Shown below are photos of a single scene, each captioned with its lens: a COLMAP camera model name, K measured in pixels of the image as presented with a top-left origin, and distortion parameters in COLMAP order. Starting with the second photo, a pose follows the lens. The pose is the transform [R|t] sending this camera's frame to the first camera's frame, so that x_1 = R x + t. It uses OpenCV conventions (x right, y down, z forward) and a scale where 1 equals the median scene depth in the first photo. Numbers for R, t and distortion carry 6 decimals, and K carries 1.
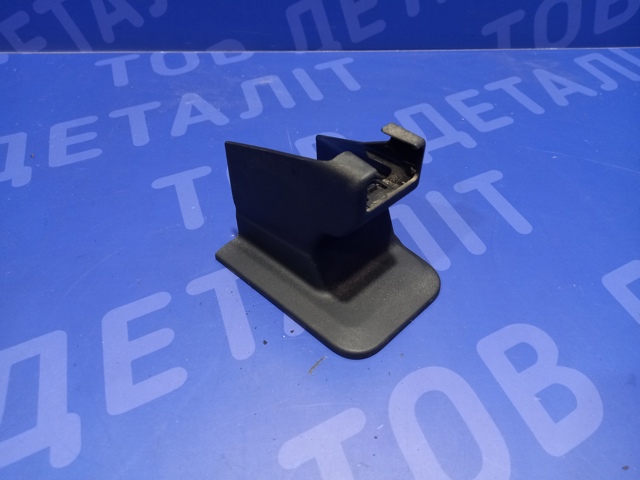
lens RADIAL K [[473.4, 0, 327.2], [0, 473.4, 242.4], [0, 0, 1]] dist [0.054399, -0.071248]
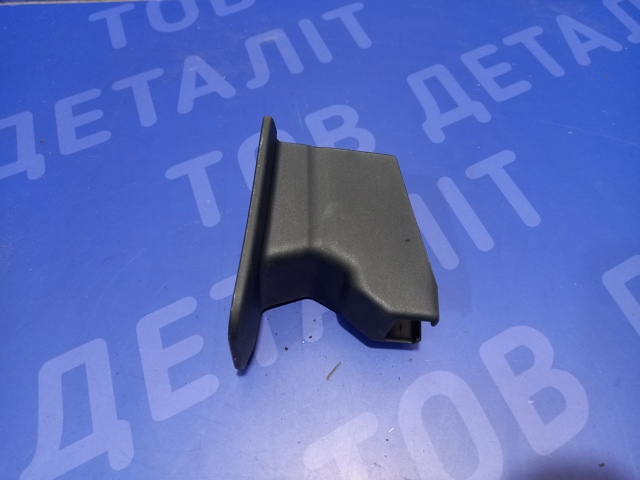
lens RADIAL K [[473.4, 0, 327.2], [0, 473.4, 242.4], [0, 0, 1]] dist [0.054399, -0.071248]
pose [[0.999850, -0.012313, -0.012183, -0.012291], [0.014686, 0.975562, 0.219234, -0.166336], [0.009186, -0.219380, 0.975596, -0.011160]]
